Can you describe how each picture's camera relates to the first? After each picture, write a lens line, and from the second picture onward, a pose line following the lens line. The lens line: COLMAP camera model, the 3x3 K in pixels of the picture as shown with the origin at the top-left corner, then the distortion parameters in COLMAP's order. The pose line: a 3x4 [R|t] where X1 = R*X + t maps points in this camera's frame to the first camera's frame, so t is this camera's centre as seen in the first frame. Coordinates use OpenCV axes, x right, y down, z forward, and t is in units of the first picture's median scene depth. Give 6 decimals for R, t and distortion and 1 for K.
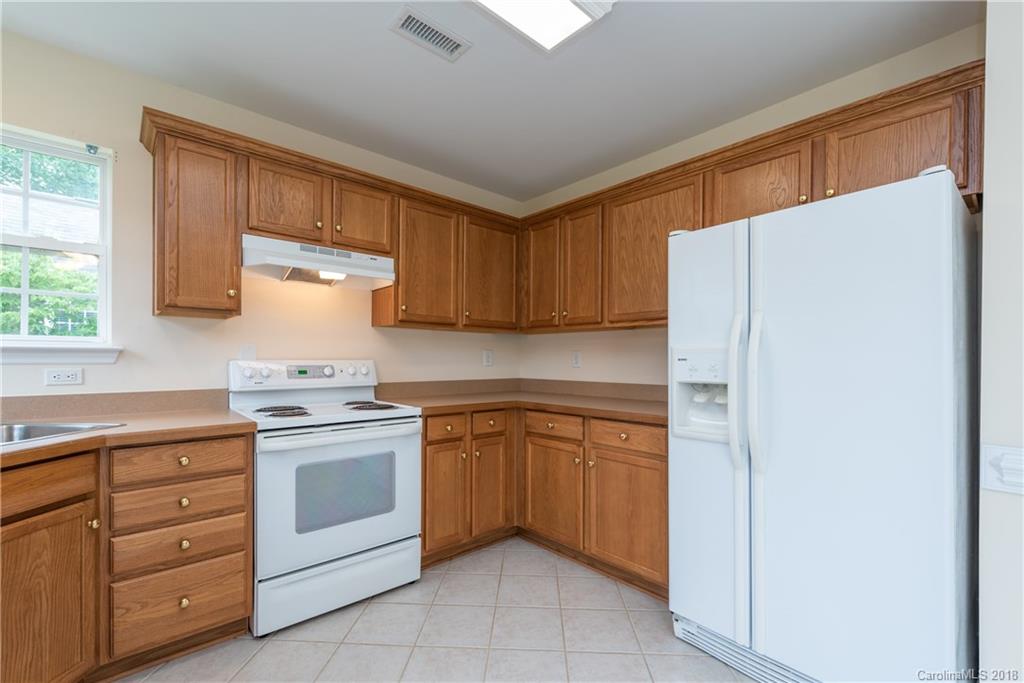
lens RADIAL K [[447.8, 0, 513.2], [0, 447.8, 358.4], [0, 0, 1]] dist [0.004361, -0.003667]
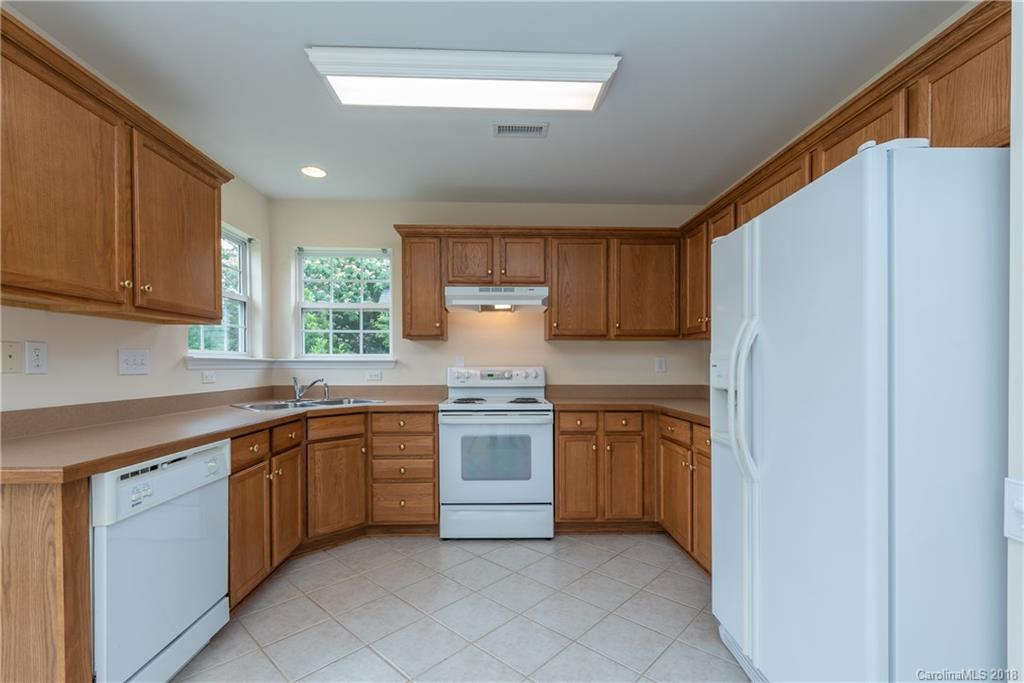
lens RADIAL K [[447.8, 0, 493.0], [0, 447.8, 369.0], [0, 0, 1]] dist [0.004361, -0.003667]
pose [[0.753433, 0.002193, -0.657521, 0.524175], [0.003749, 0.999964, 0.007632, 0.000158], [0.657514, -0.008215, 0.753397, -0.073216]]
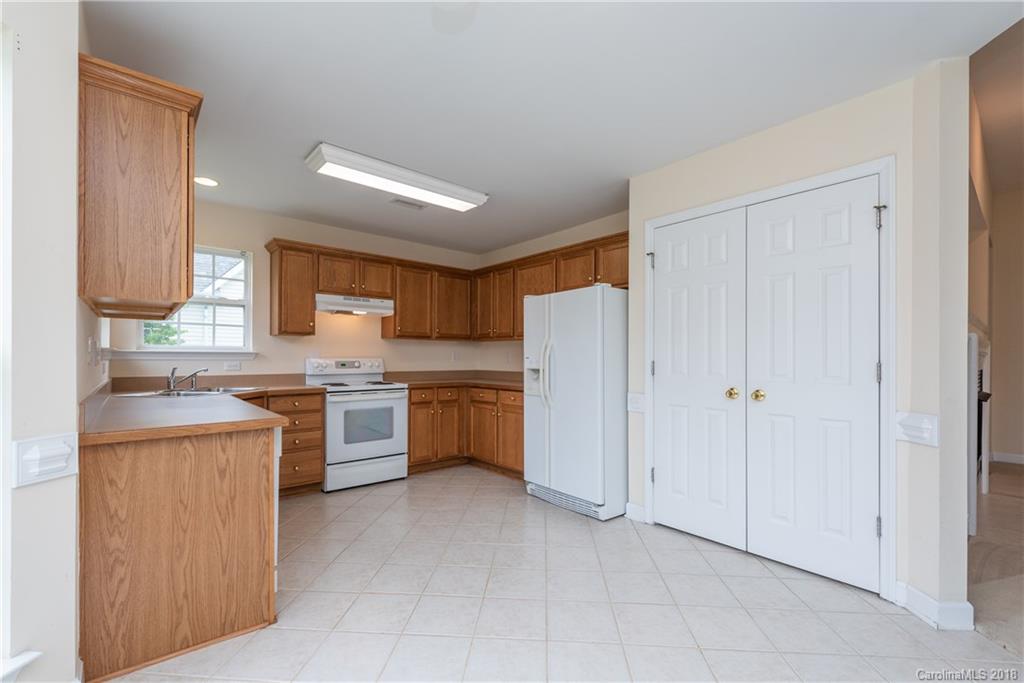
lens RADIAL K [[447.8, 0, 504.7], [0, 447.8, 357.2], [0, 0, 1]] dist [0.004361, -0.003667]
pose [[0.999177, -0.000104, -0.040557, 0.280057], [0.000186, 0.999998, 0.002013, -0.003656], [0.040556, -0.002019, 0.999175, -0.860493]]
